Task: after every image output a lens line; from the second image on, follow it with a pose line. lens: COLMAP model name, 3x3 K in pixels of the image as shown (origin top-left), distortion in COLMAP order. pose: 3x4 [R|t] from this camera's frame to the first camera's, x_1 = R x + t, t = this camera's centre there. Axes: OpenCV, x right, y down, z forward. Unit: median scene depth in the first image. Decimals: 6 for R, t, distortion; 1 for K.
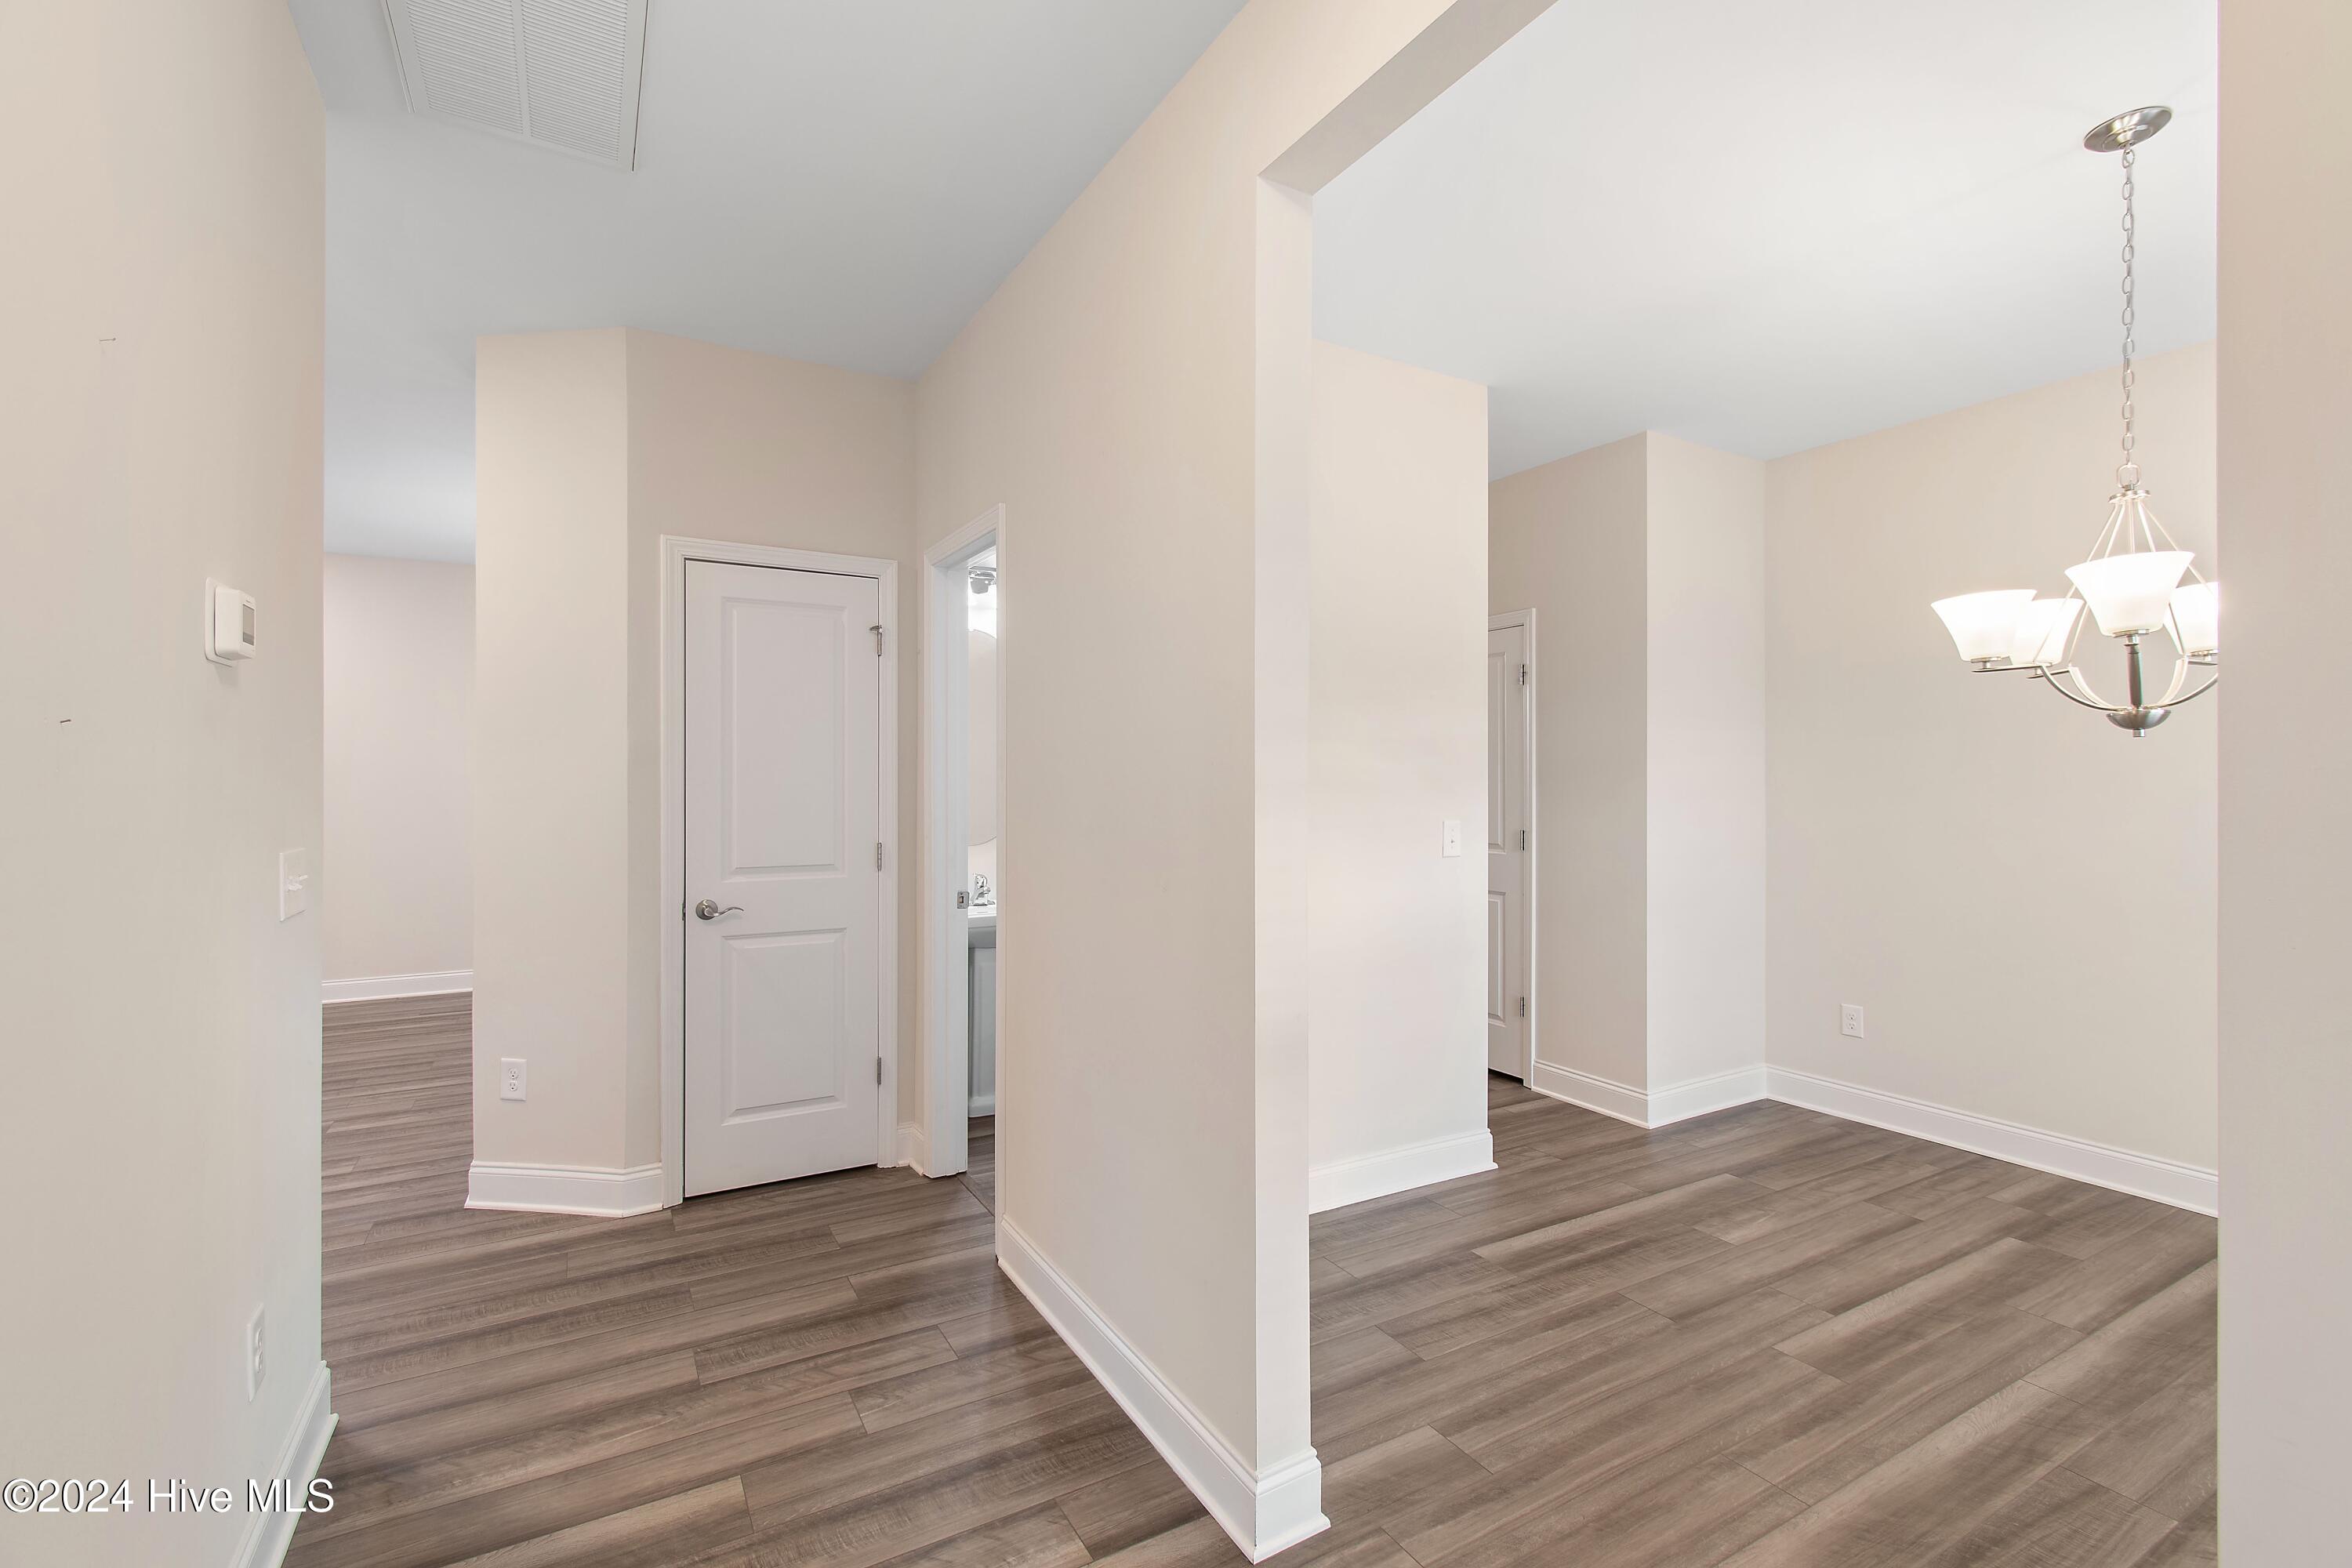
lens RADIAL K [[1045.9, 0, 1179.4], [0, 1045.9, 786.2], [0, 0, 1]] dist [0.001078, -0.001527]
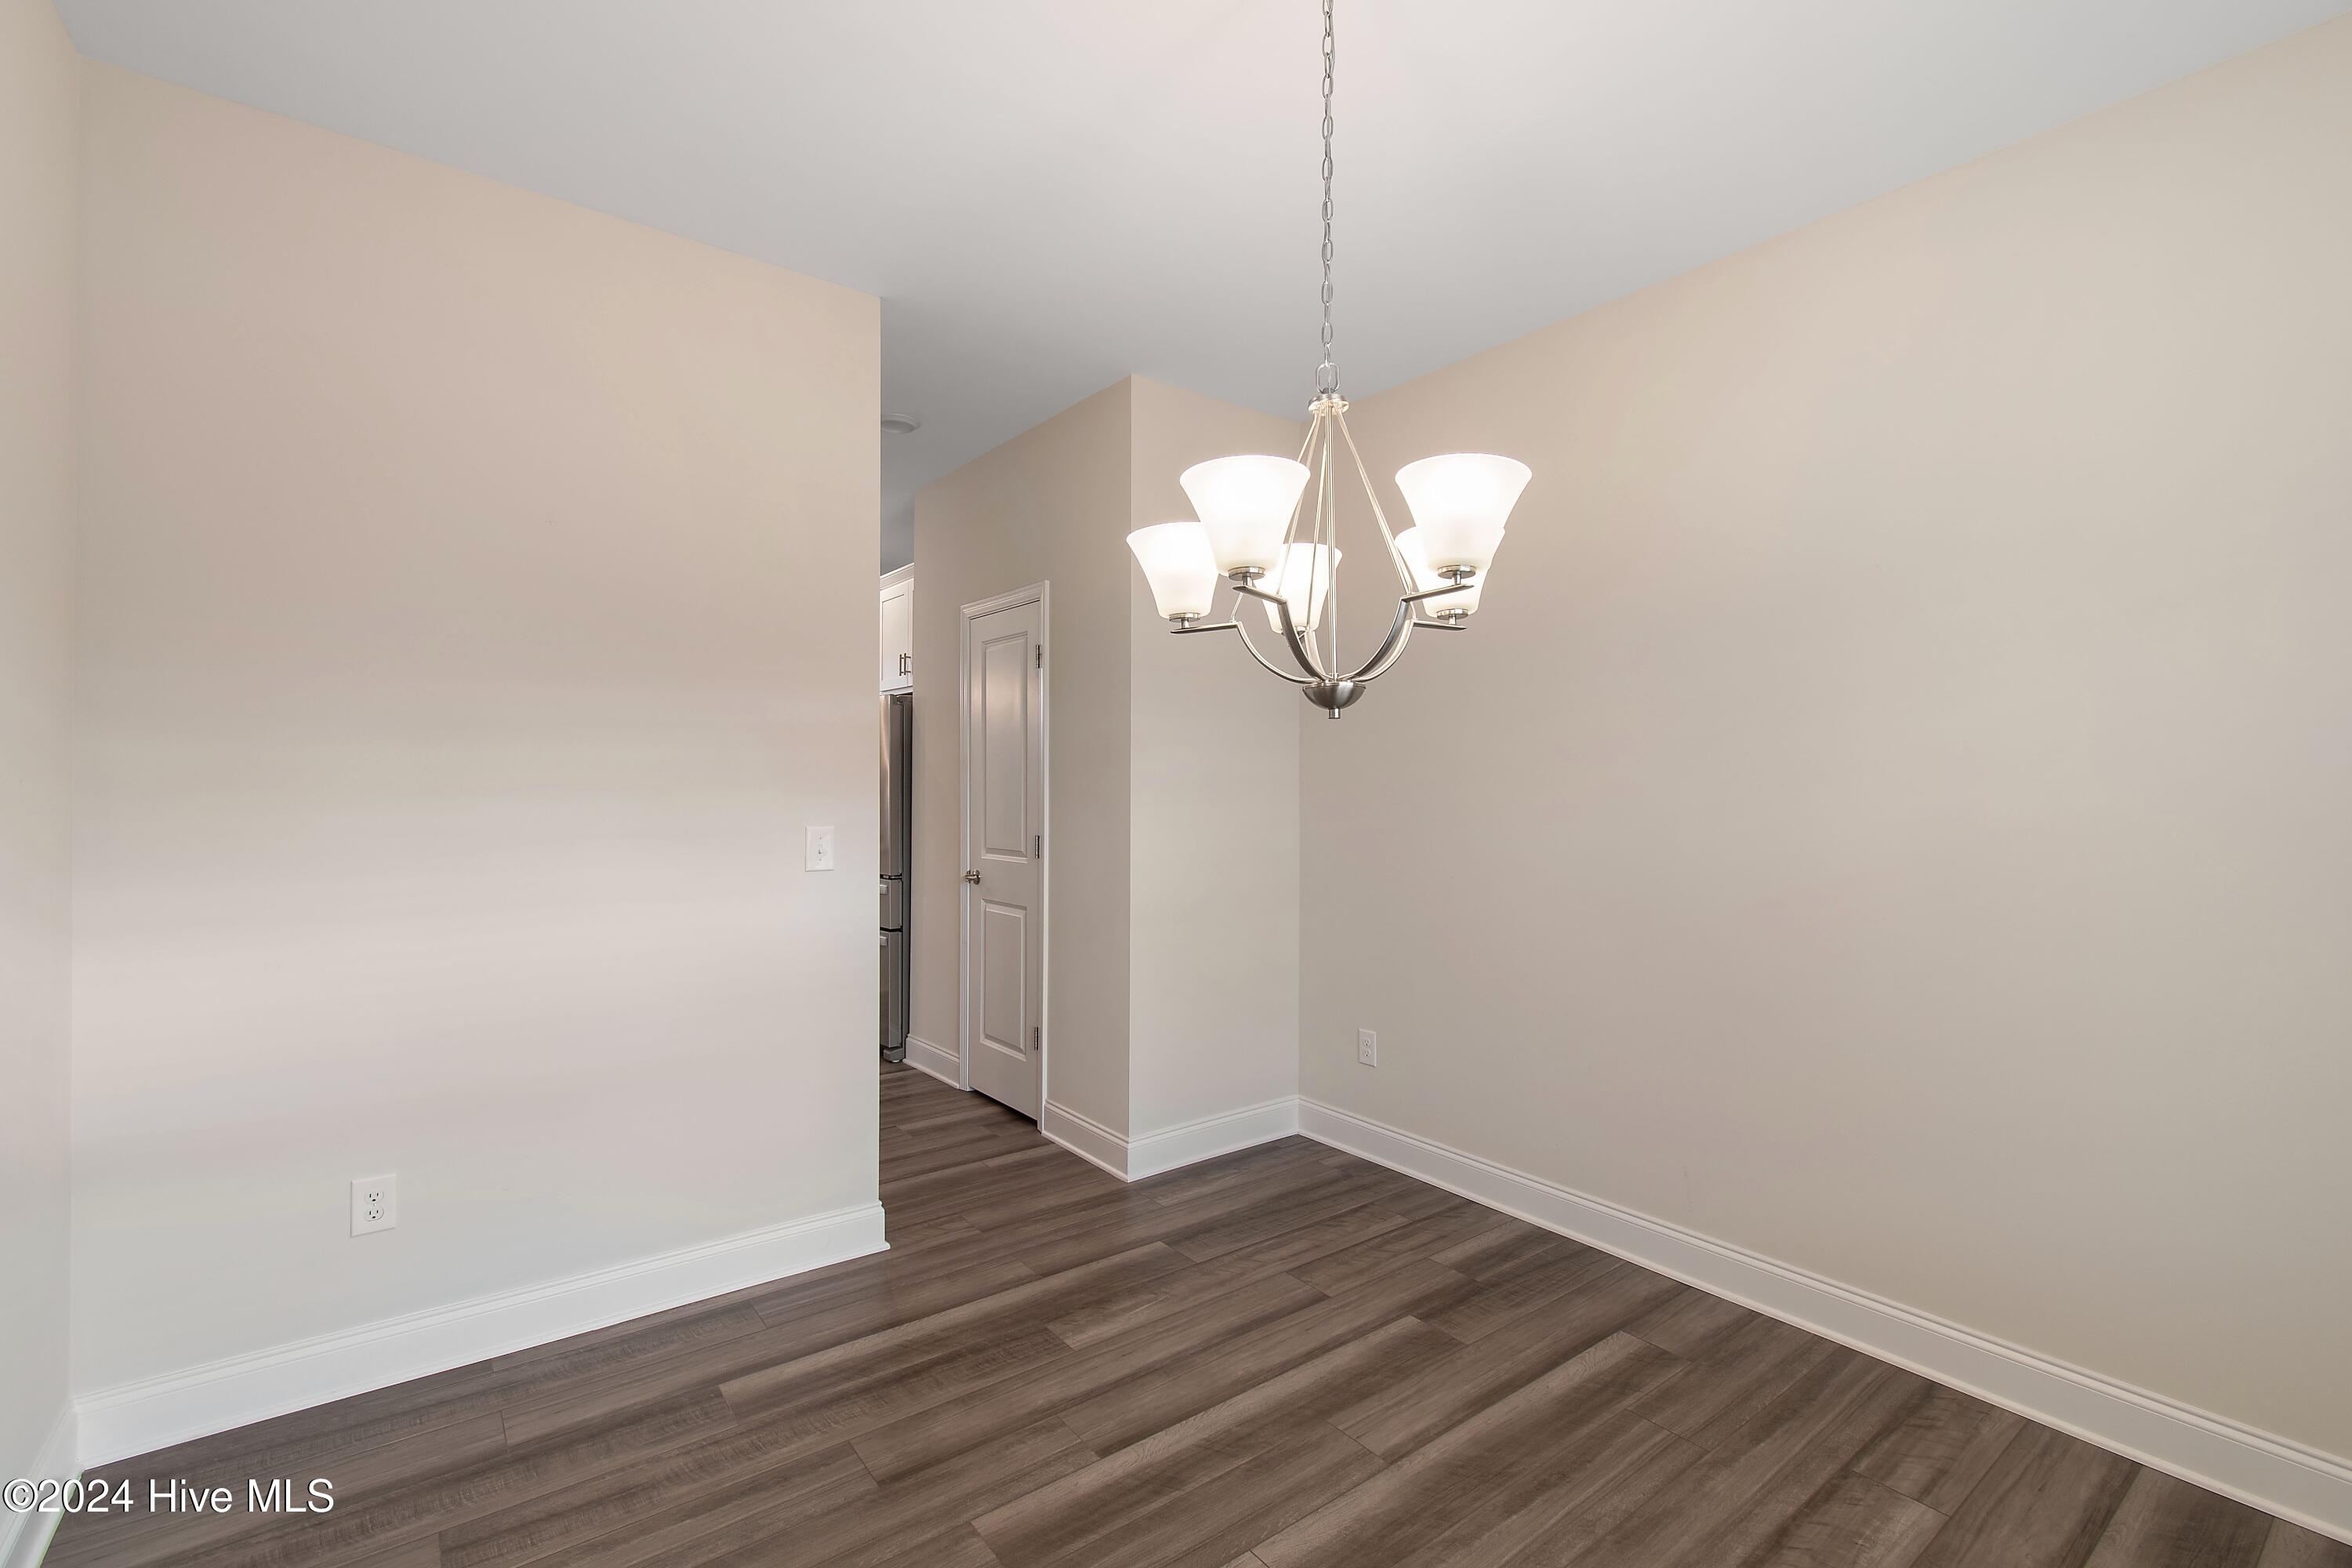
lens RADIAL K [[1045.9, 0, 1179.4], [0, 1045.9, 786.2], [0, 0, 1]] dist [0.001078, -0.001527]
pose [[0.990950, 0.001773, 0.134217, 0.453969], [-0.001751, 0.999998, -0.000286, 0.001616], [-0.134218, 0.000049, 0.990952, 0.168271]]
